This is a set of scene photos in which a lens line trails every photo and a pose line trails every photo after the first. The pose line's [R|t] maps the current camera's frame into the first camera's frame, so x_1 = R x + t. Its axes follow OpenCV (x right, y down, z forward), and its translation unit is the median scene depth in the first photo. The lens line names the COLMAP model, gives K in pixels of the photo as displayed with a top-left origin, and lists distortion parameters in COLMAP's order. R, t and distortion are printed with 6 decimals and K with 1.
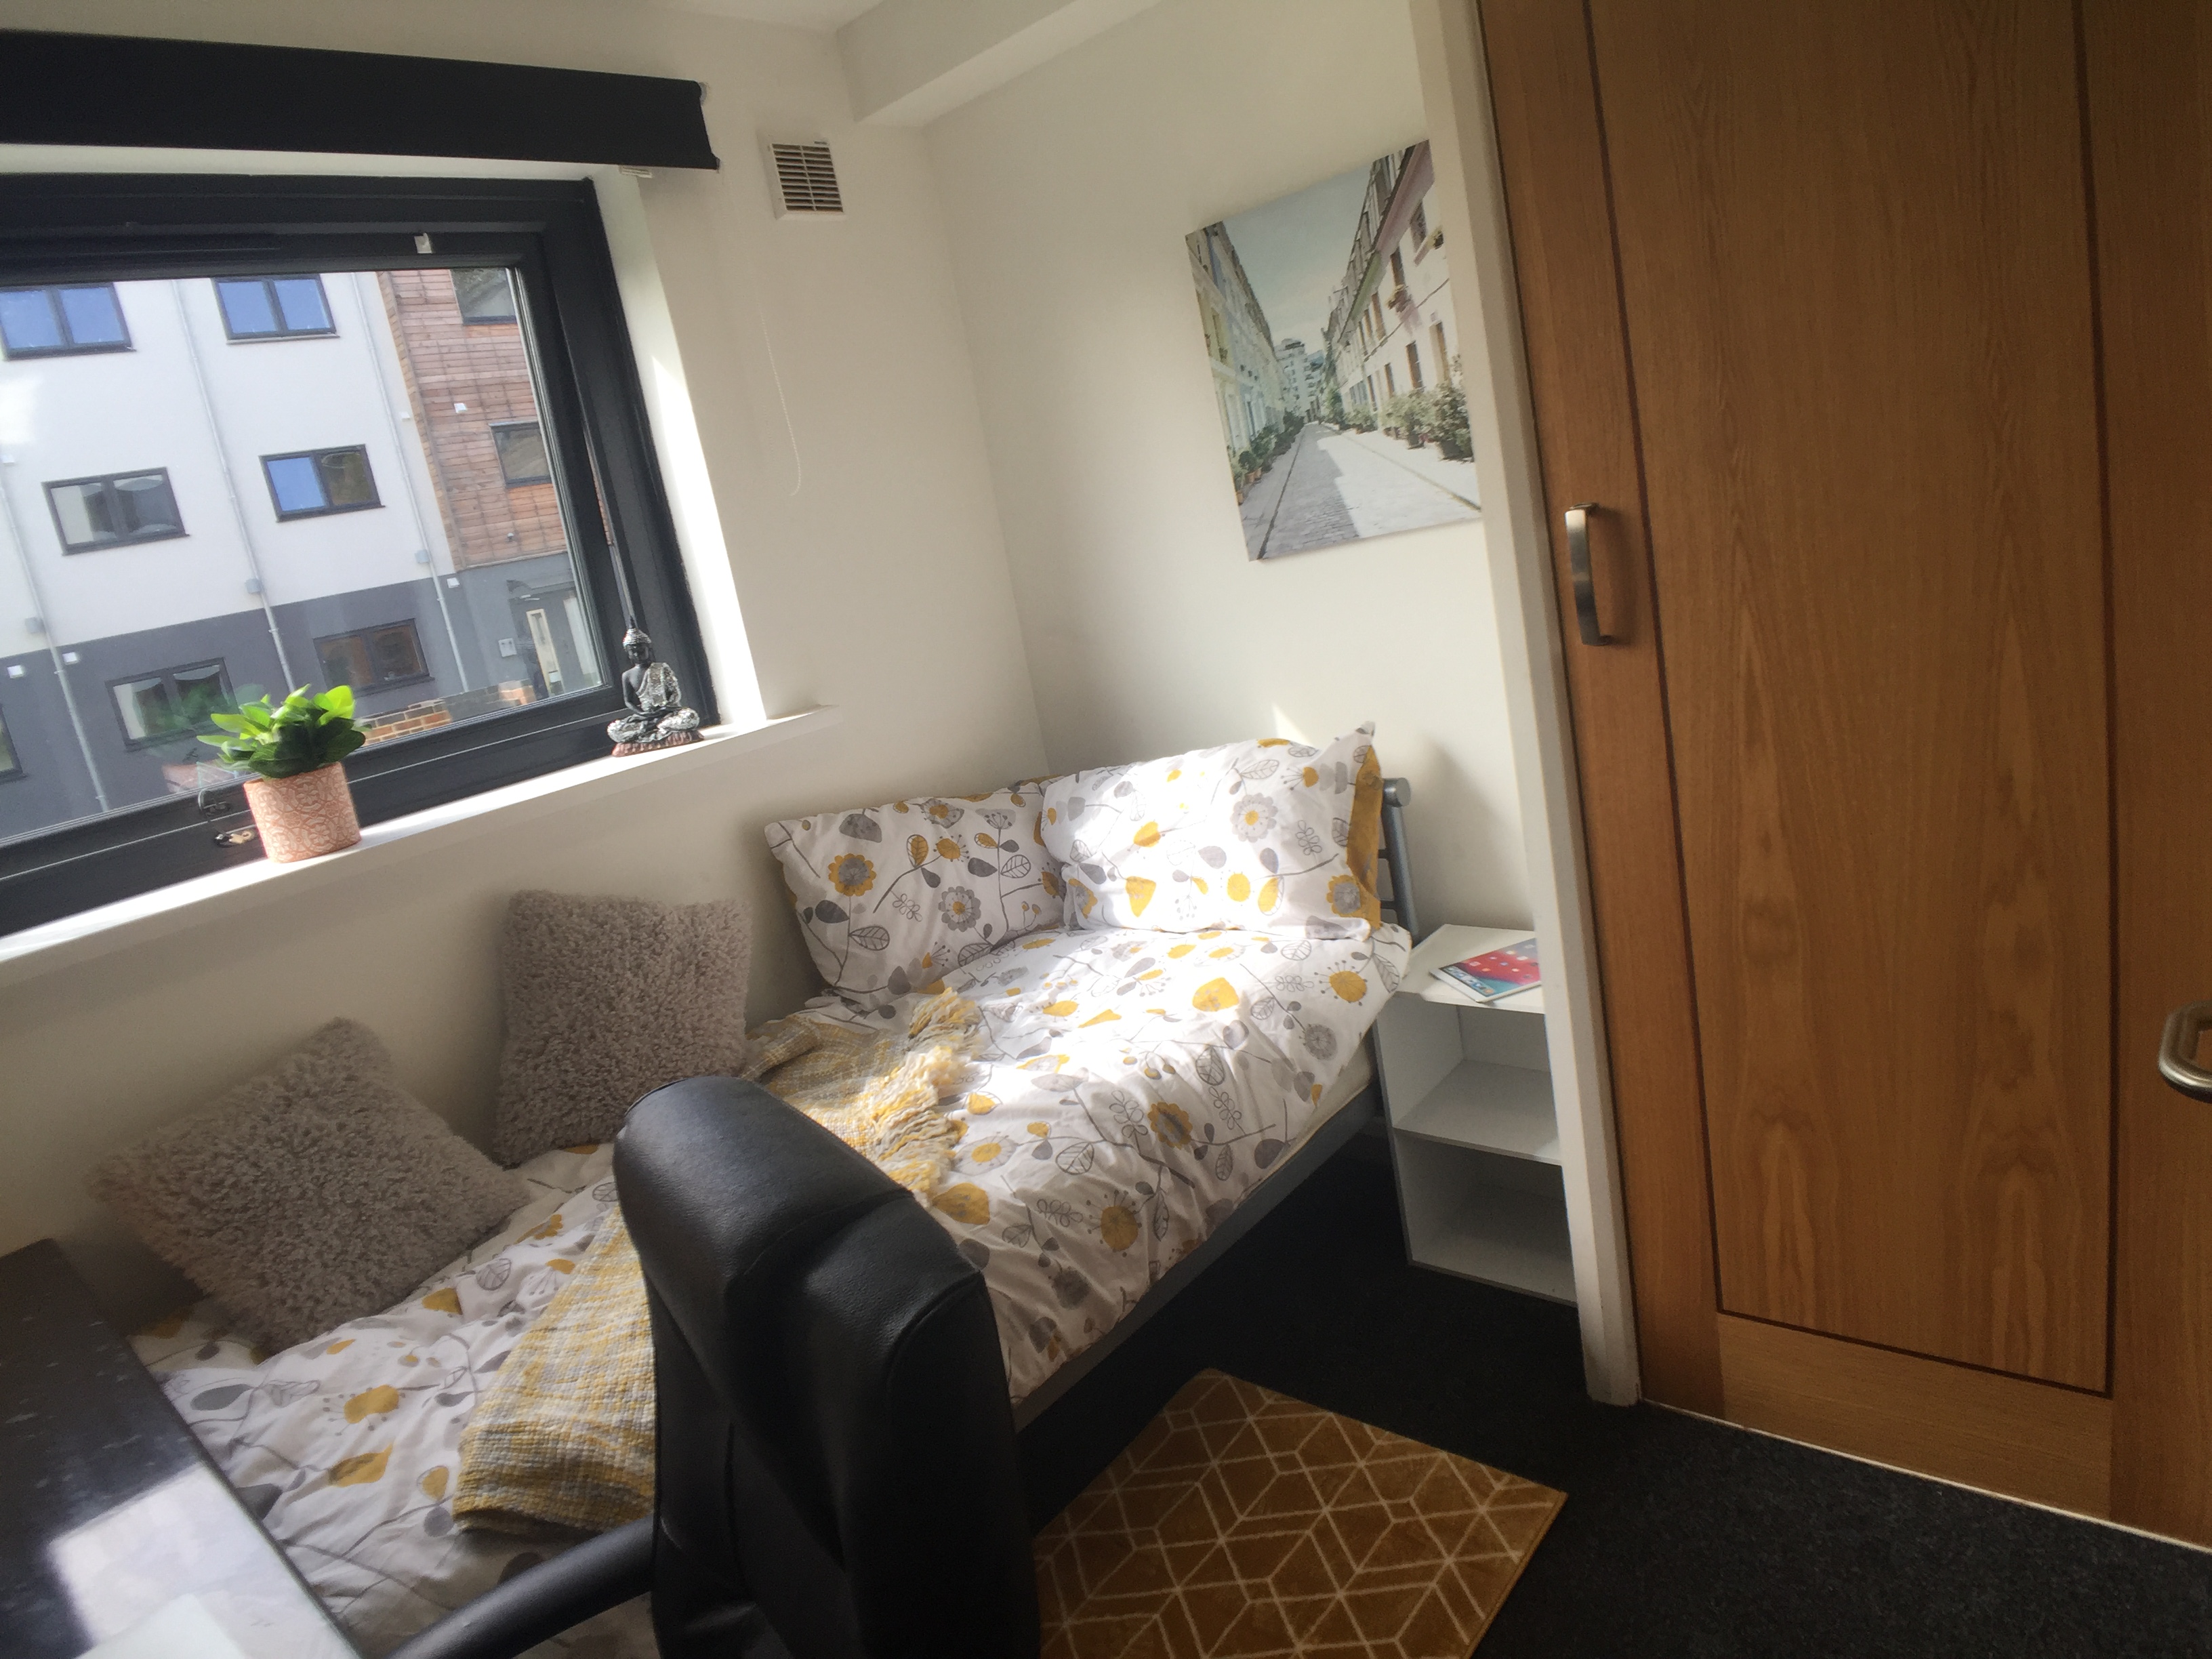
lens RADIAL K [[1321.7, 0, 1097.1], [0, 1321.7, 817.8], [0, 0, 1]] dist [-0.071688, 0.001678]
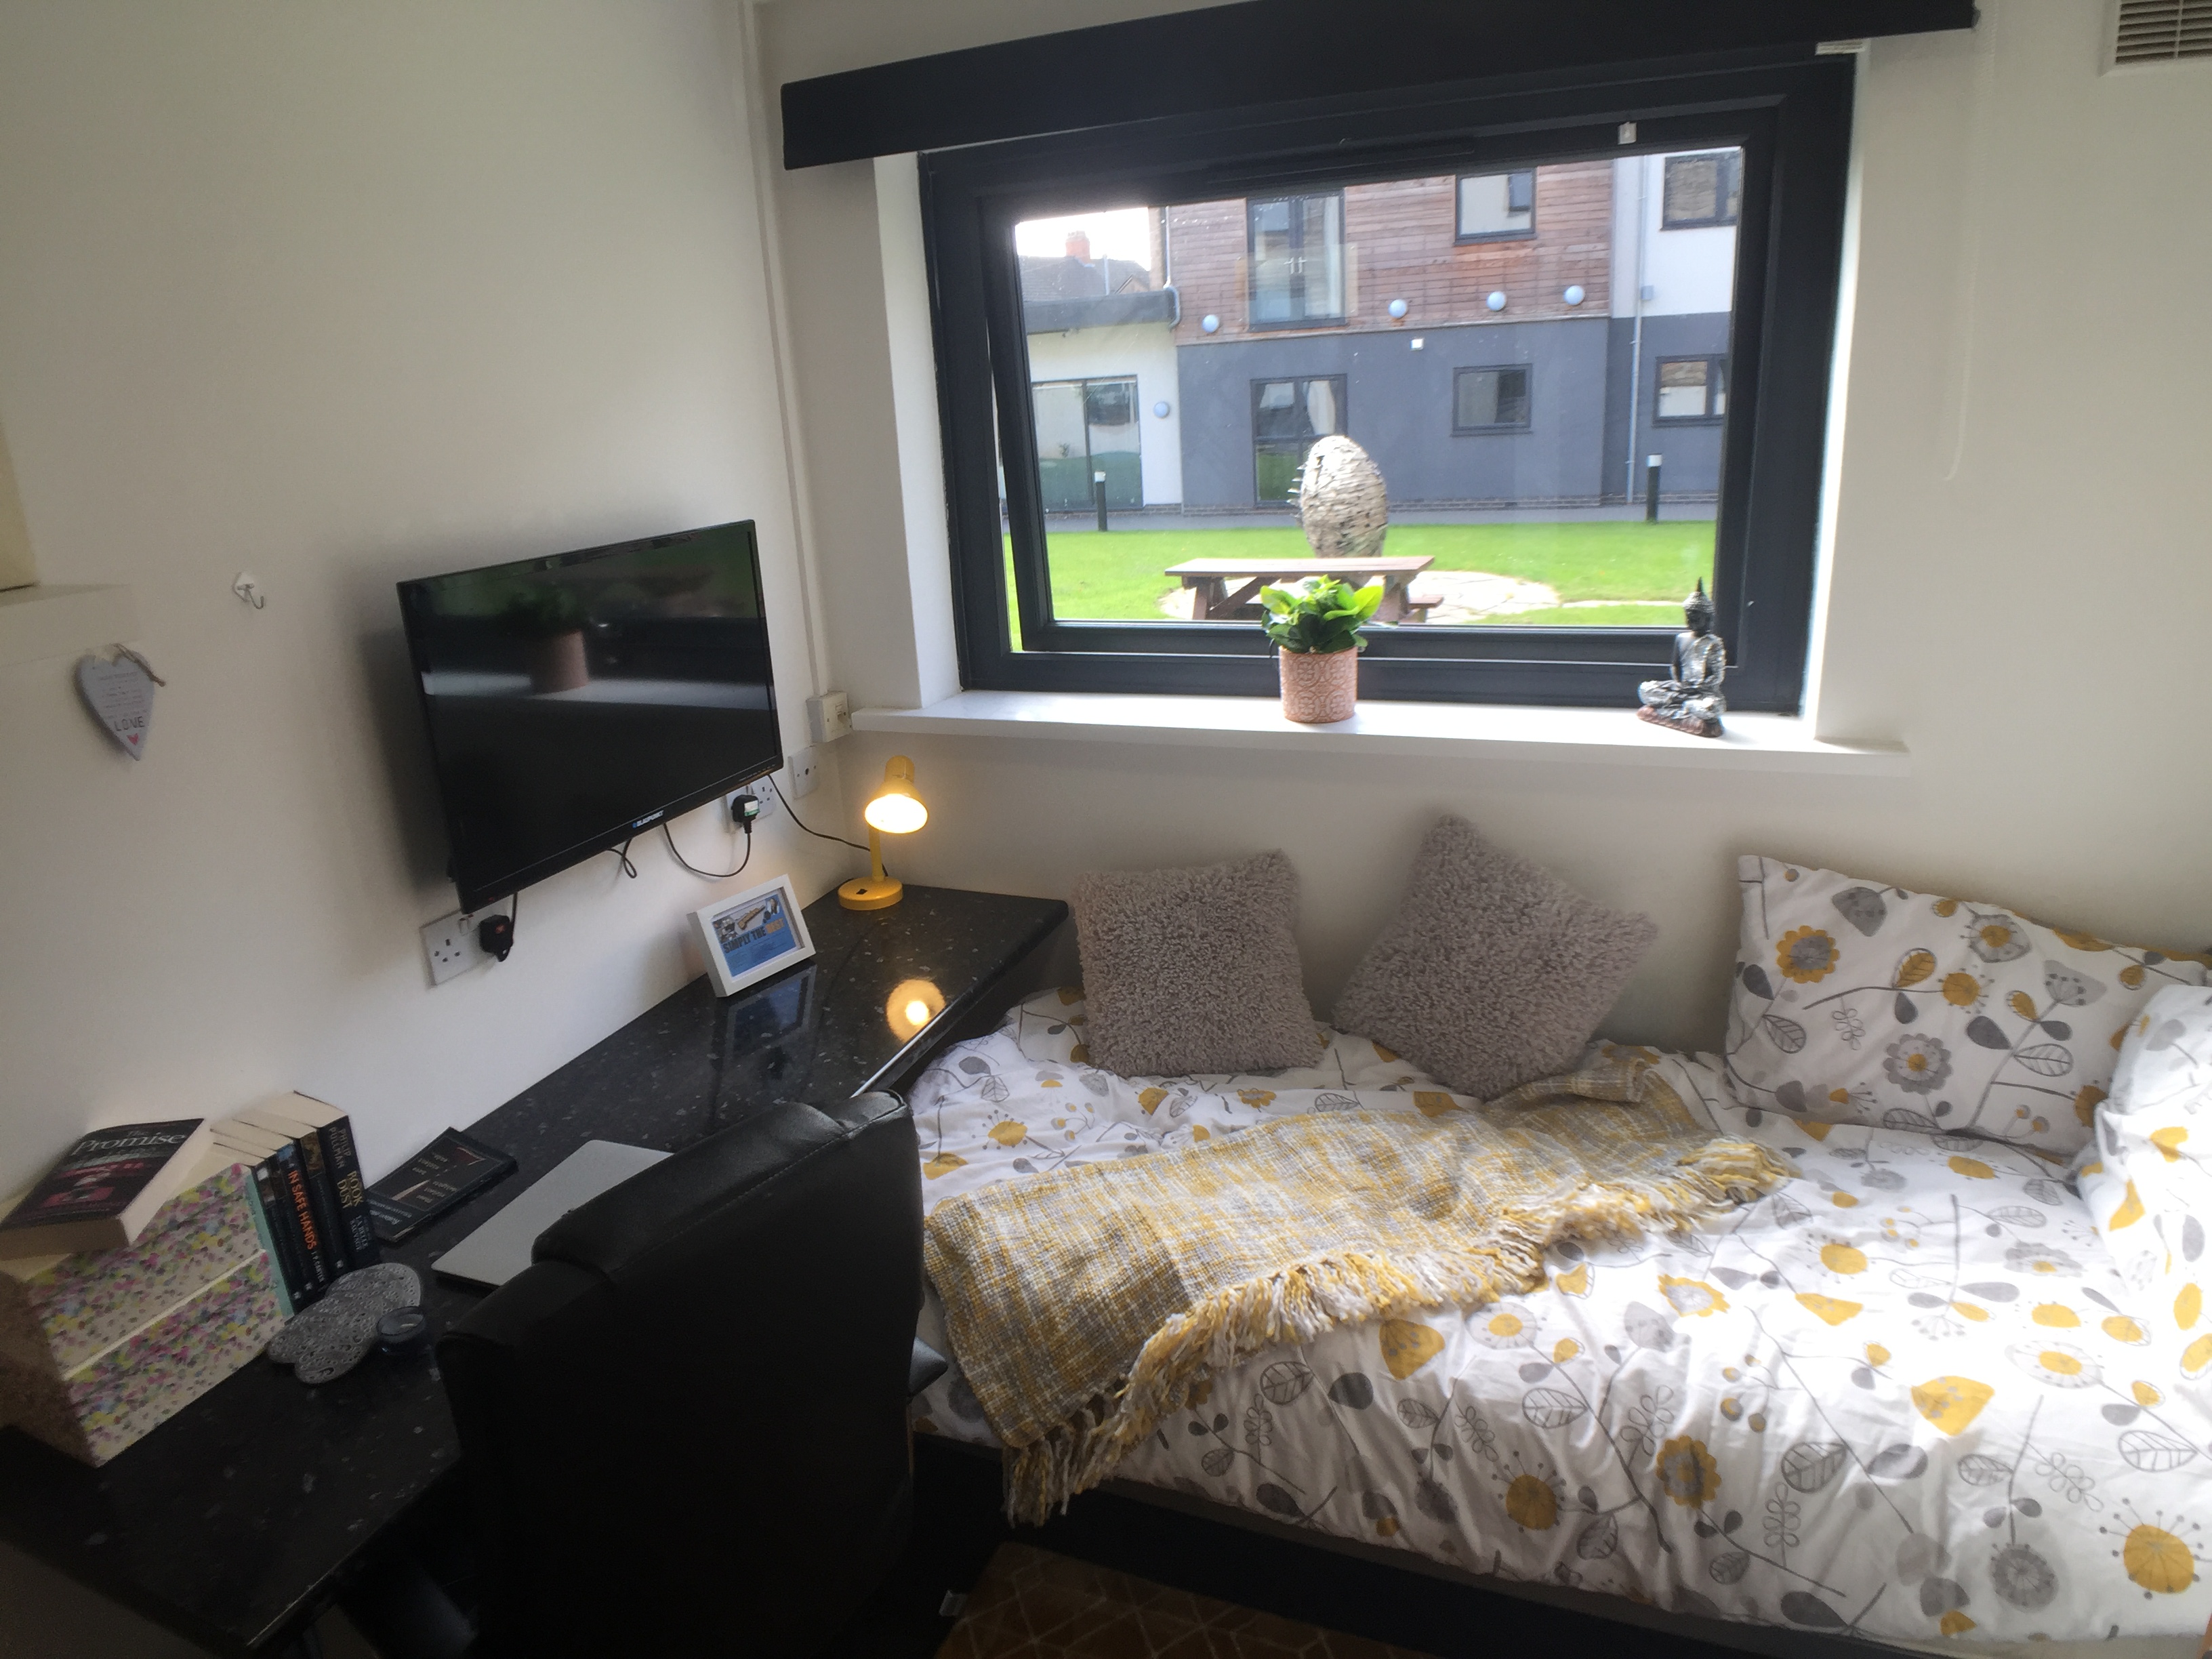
lens RADIAL K [[1305.5, 0, 1049.6], [0, 1305.5, 827.8], [0, 0, 1]] dist [-0.065024, 0.006363]
pose [[0.333643, 0.440406, -0.833502, 0.324284], [-0.214960, 0.896414, 0.387601, -0.267676], [0.917864, 0.049849, 0.393752, 0.285030]]
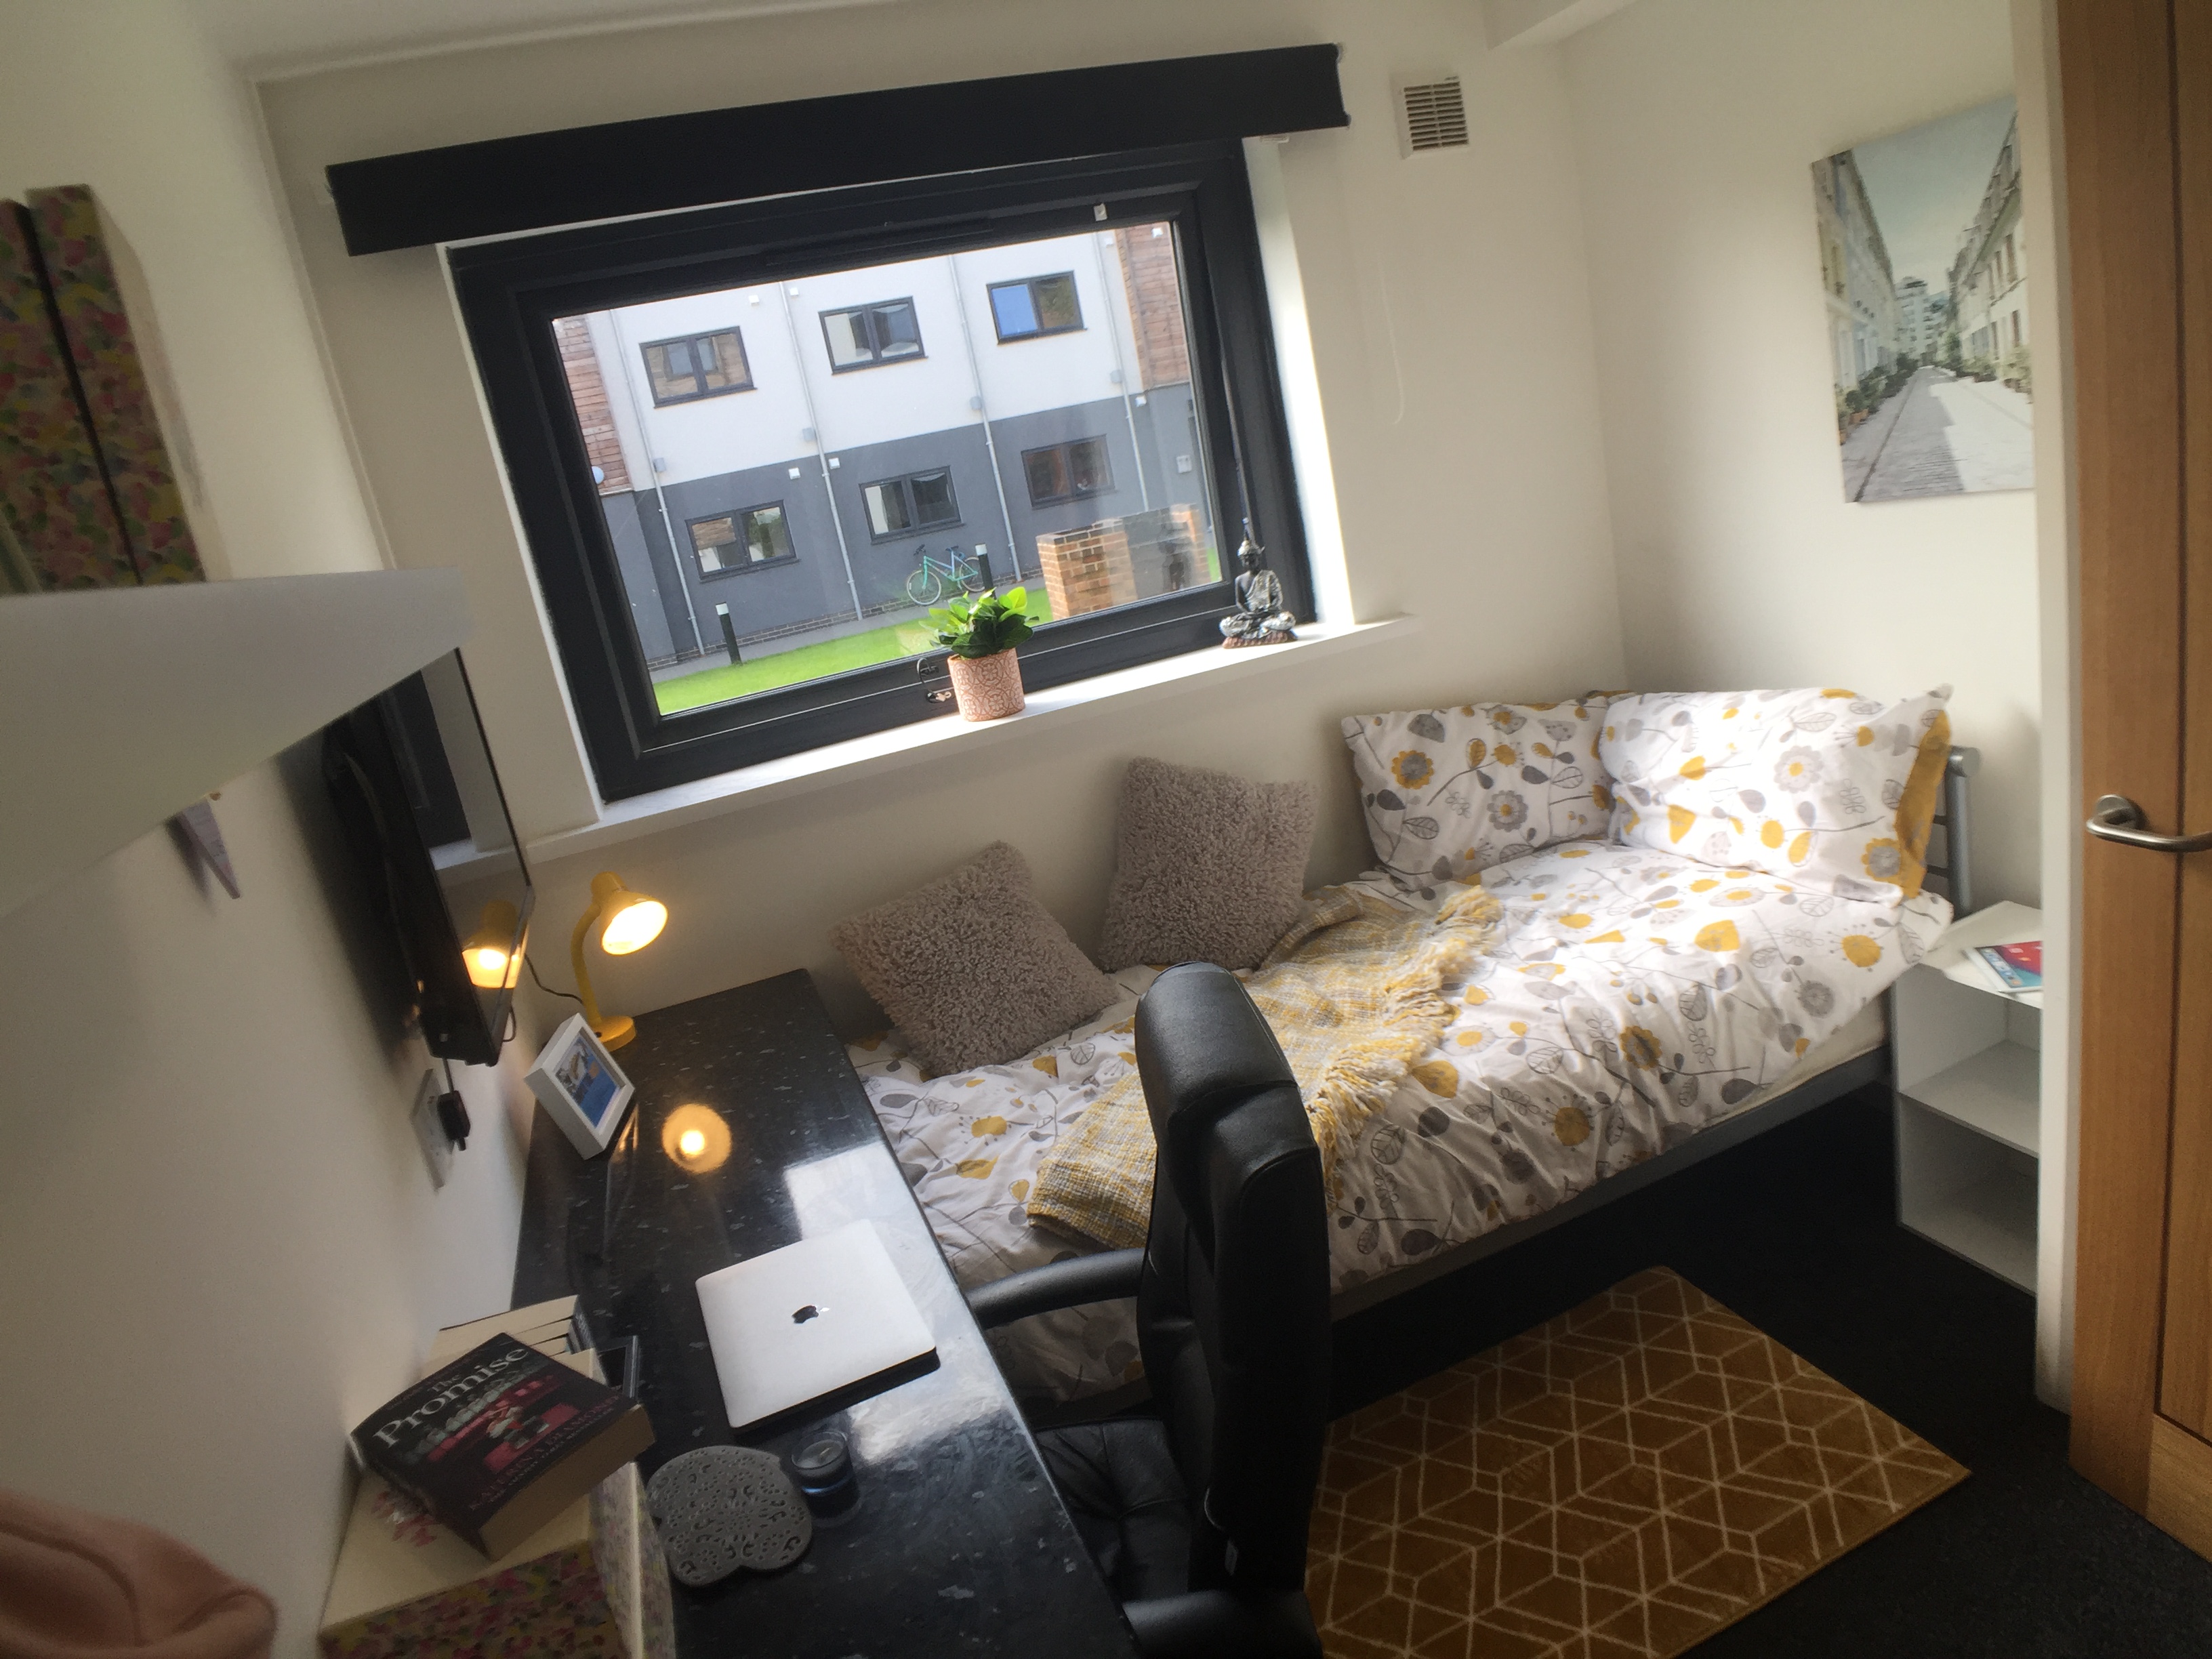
lens RADIAL K [[1315.8, 0, 1090.1], [0, 1315.8, 823.8], [0, 0, 1]] dist [-0.075076, 0.017850]
pose [[0.880633, 0.141223, -0.452263, 0.096256], [-0.076861, 0.984483, 0.157752, -0.075921], [0.467524, -0.104161, 0.877822, -0.134246]]
